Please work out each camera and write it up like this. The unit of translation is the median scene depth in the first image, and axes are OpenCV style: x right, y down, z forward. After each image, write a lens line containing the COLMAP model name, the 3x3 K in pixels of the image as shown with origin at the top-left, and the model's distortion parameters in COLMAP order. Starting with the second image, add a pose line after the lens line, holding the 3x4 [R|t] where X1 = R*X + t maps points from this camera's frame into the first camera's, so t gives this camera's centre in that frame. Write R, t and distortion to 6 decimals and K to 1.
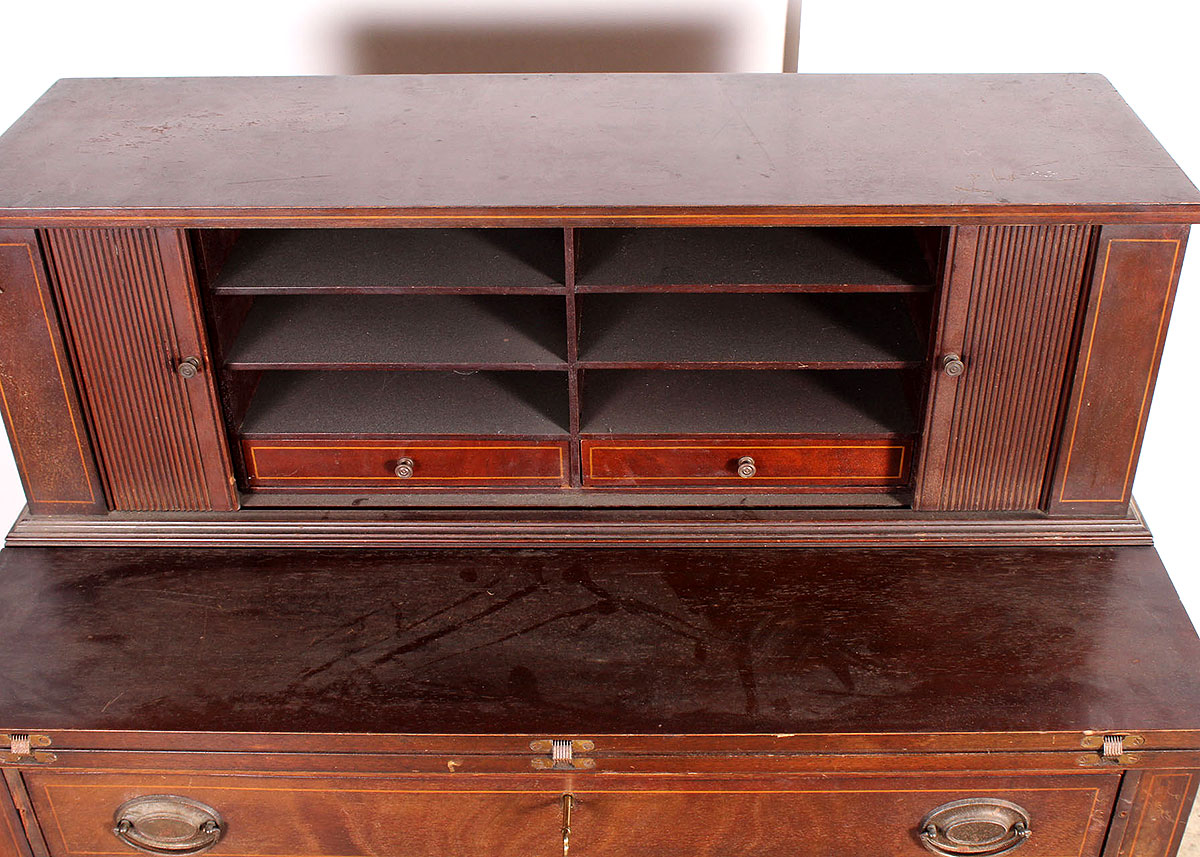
lens RADIAL K [[1429.0, 0, 622.3], [0, 1429.0, 434.3], [0, 0, 1]] dist [-0.072765, 0.000000]
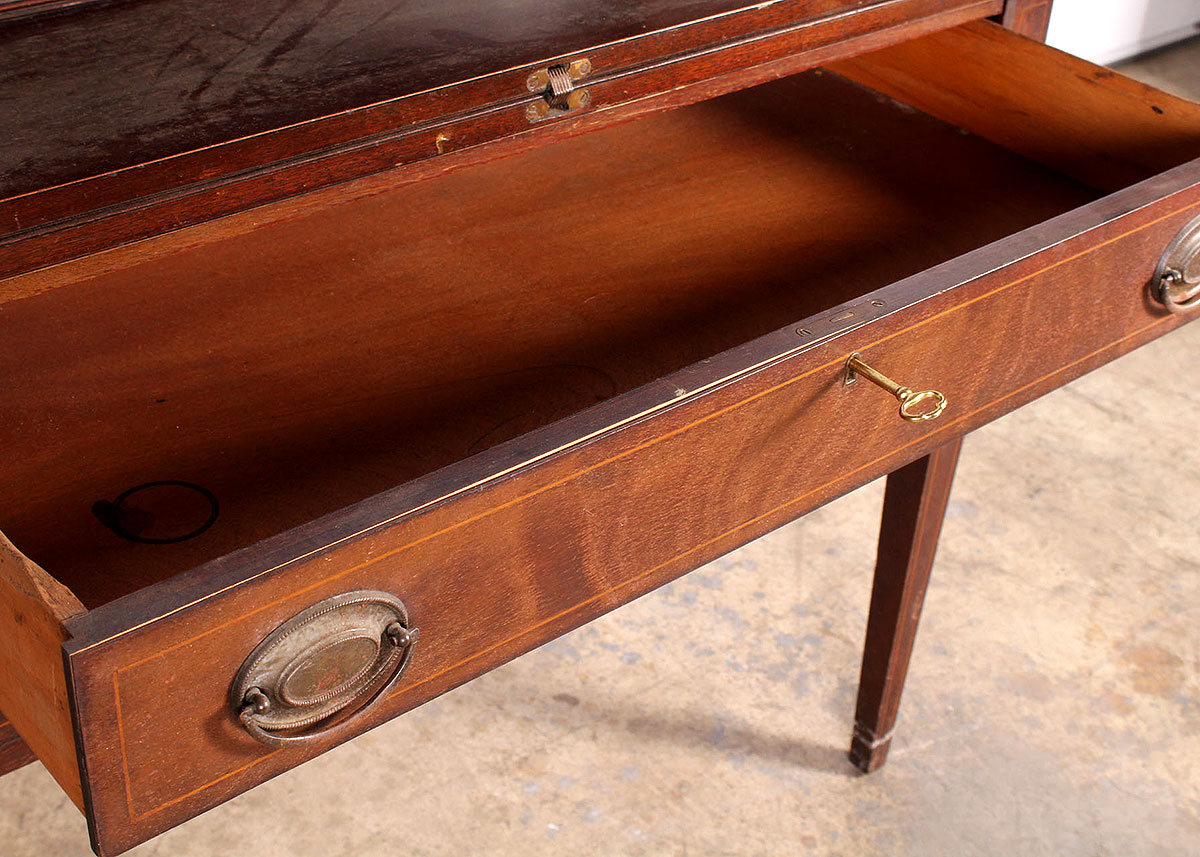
lens RADIAL K [[1815.1, 0, 617.2], [0, 1815.1, 475.6], [0, 0, 1]] dist [-0.080555, 0.000000]
pose [[0.754486, -0.325662, 0.569821, -0.603905], [0.307303, 0.942450, 0.131733, 0.282098], [-0.579928, 0.075717, 0.811142, 0.183394]]
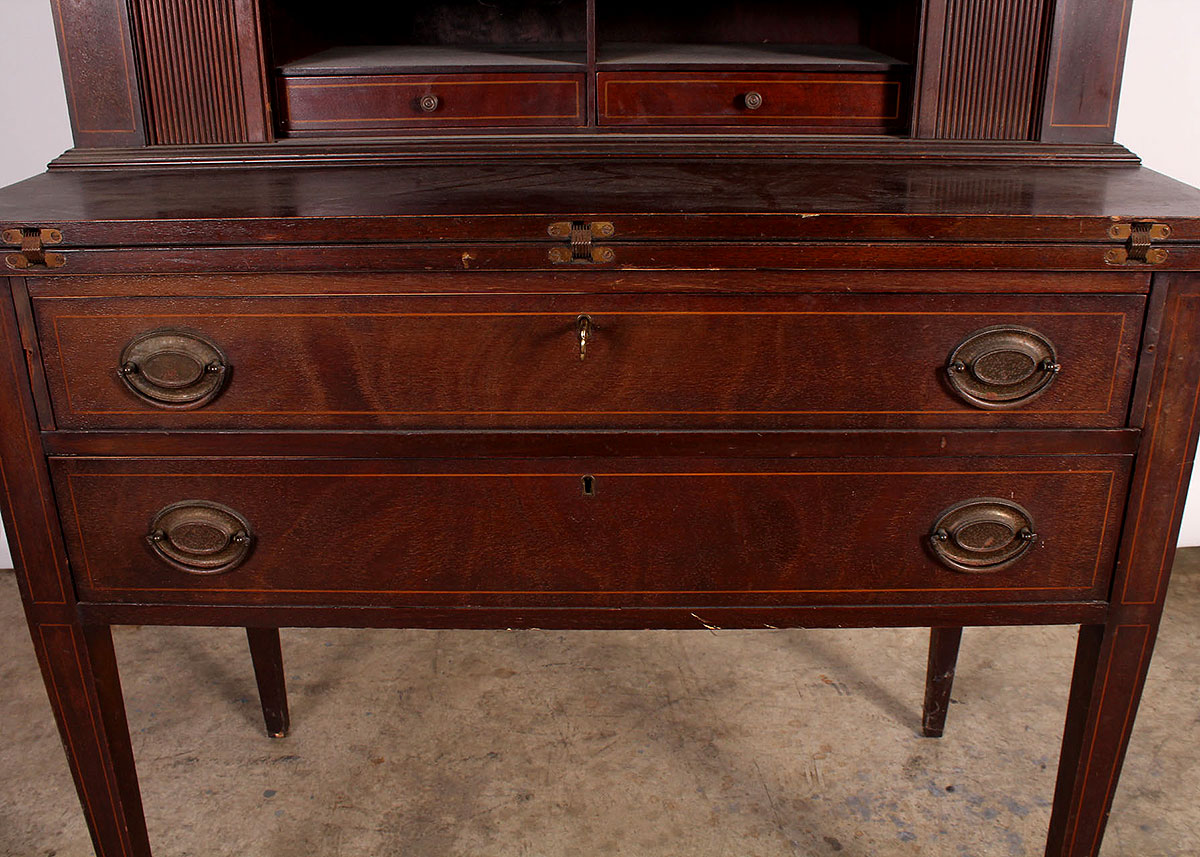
lens RADIAL K [[1165.6, 0, 604.2], [0, 1165.6, 428.5], [0, 0, 1]] dist [-0.107964, 0.000000]
pose [[0.999991, 0.003848, -0.001786, -0.022545], [-0.004116, 0.981959, -0.189050, 0.464860], [0.001027, 0.189056, 0.981966, 0.228514]]
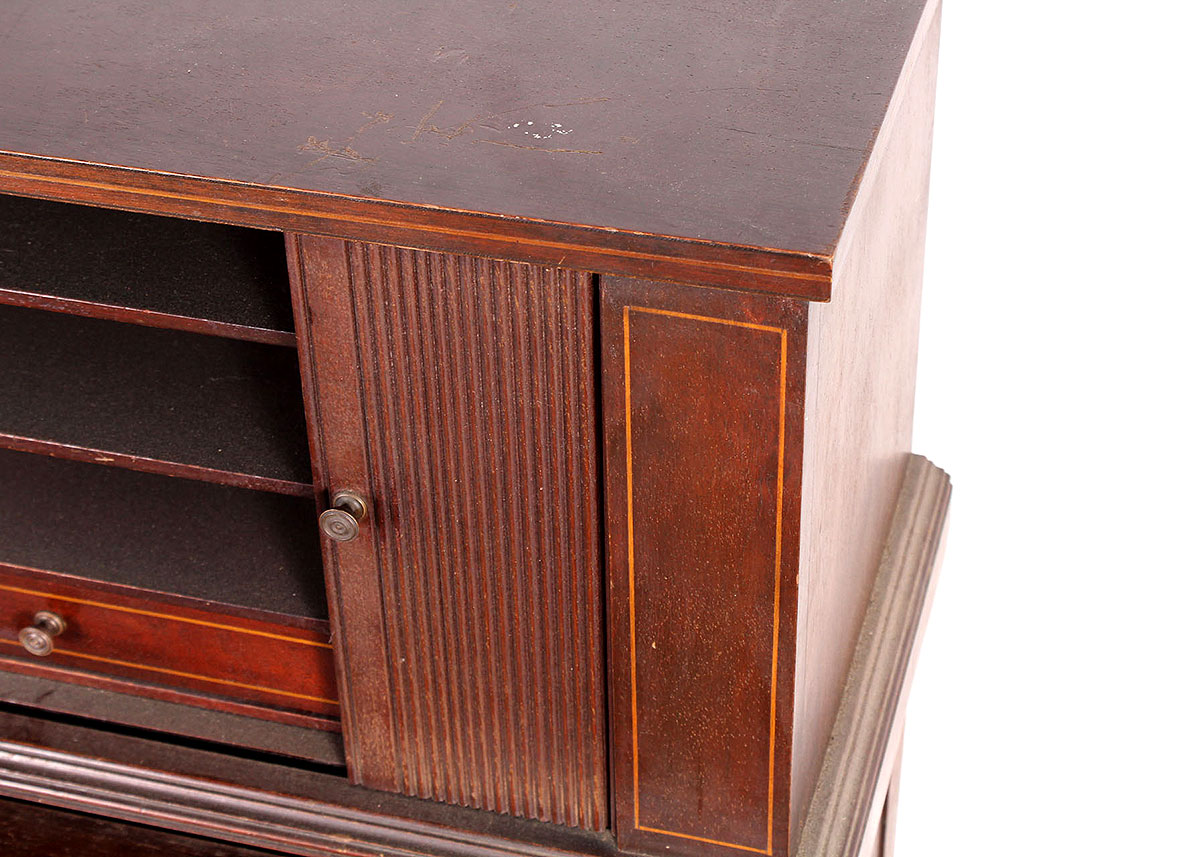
lens RADIAL K [[2261.8, 0, 602.3], [0, 2261.8, 429.2], [0, 0, 1]] dist [0.005423, 0.000000]
pose [[0.964364, 0.153544, -0.215469, 0.472166], [-0.140719, 0.987299, 0.073743, -0.144117], [0.224056, -0.040795, 0.973722, 0.310765]]
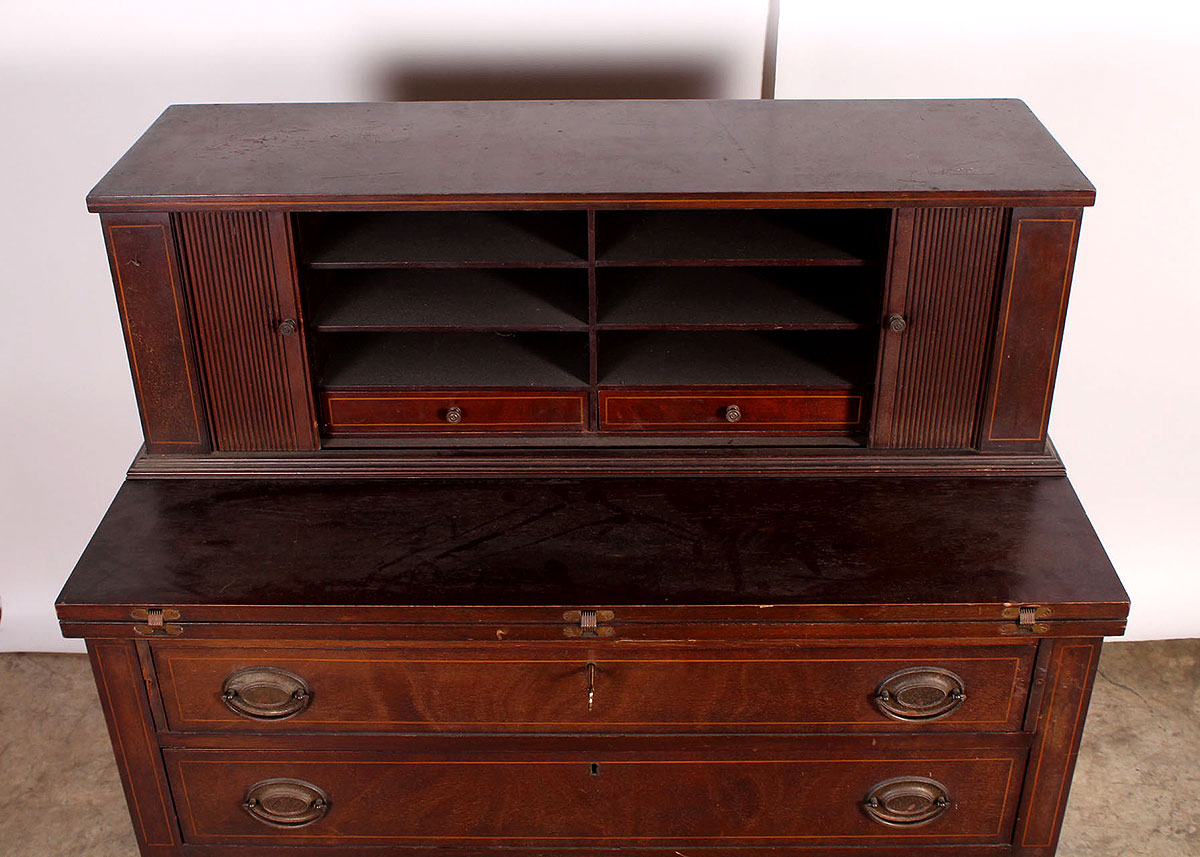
lens RADIAL K [[1420.9, 0, 591.0], [0, 1420.9, 434.2], [0, 0, 1]] dist [-0.078415, 0.000000]
pose [[0.999960, -0.000898, -0.008877, -0.026562], [0.000432, 0.998627, -0.052383, 0.114920], [0.008912, 0.052377, 0.998588, -0.241082]]
